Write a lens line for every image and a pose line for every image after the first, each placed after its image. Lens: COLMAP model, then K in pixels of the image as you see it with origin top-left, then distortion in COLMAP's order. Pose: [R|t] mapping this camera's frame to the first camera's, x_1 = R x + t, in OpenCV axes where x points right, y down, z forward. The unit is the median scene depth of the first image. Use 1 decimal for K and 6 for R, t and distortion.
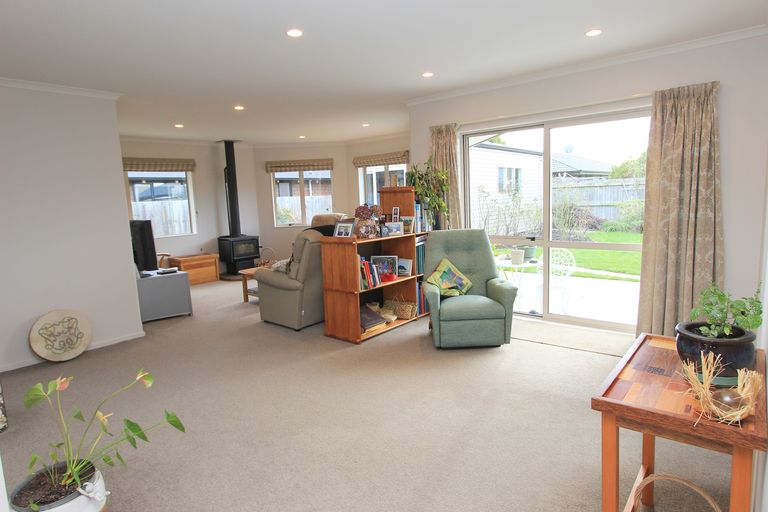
lens RADIAL K [[442.8, 0, 385.0], [0, 442.8, 254.9], [0, 0, 1]] dist [-0.005550, -0.000116]
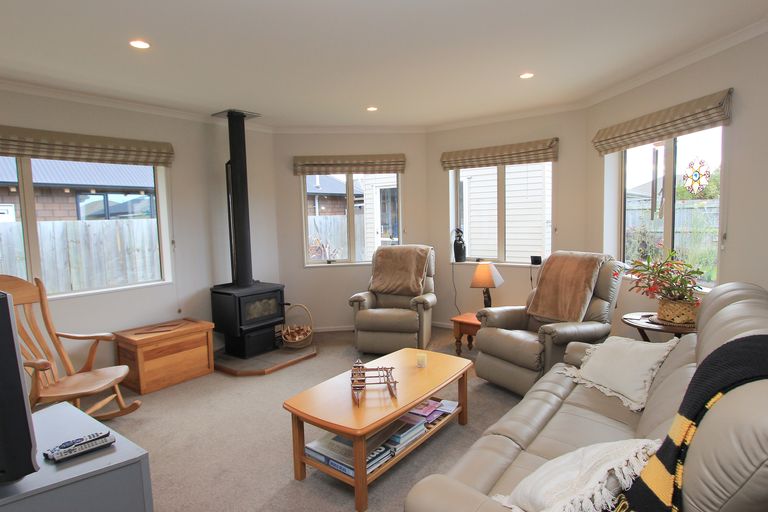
lens RADIAL K [[442.8, 0, 383.5], [0, 442.8, 256.0], [0, 0, 1]] dist [-0.005550, -0.000116]
pose [[0.998442, 0.008924, 0.055075, -0.189730], [-0.006452, 0.998970, -0.044905, -0.054010], [-0.055419, 0.044480, 0.997472, 0.428375]]
